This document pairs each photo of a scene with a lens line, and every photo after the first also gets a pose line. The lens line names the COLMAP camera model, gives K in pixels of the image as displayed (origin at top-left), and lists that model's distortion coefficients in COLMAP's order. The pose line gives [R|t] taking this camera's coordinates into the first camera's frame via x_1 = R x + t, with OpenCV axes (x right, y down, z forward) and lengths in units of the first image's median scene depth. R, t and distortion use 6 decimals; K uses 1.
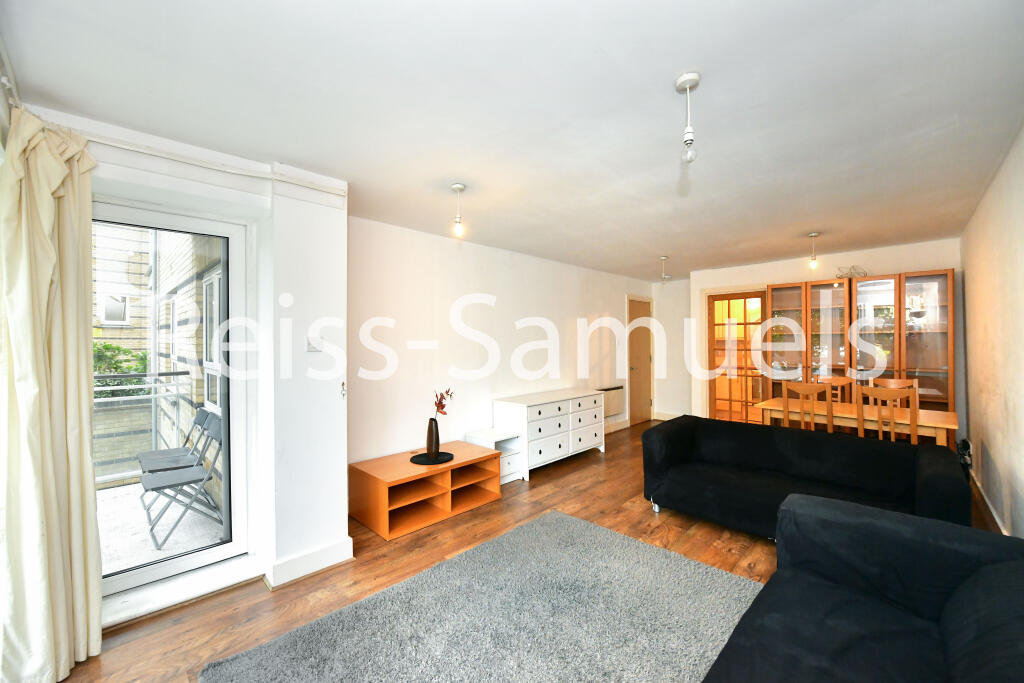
lens RADIAL K [[423.7, 0, 506.9], [0, 423.7, 344.5], [0, 0, 1]] dist [0.000235, 0.000405]
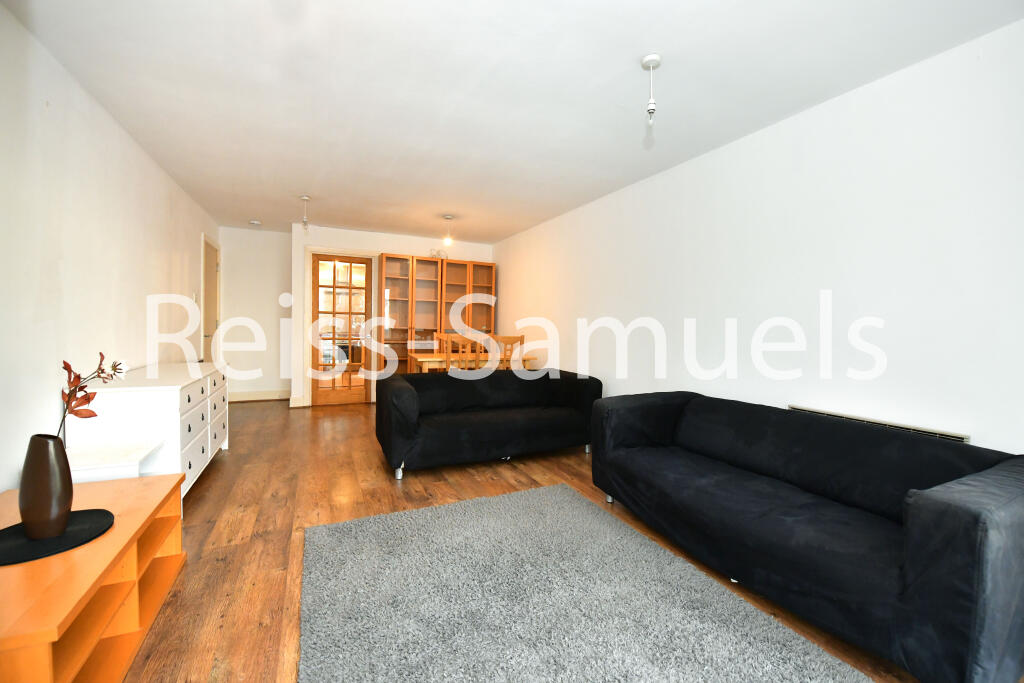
lens RADIAL K [[423.7, 0, 507.3], [0, 423.7, 331.0], [0, 0, 1]] dist [0.000235, 0.000405]
pose [[0.326095, 0.003038, 0.945332, -0.407646], [-0.009282, 0.999957, -0.000011, 0.076159], [-0.945291, -0.008770, 0.326109, 0.476002]]
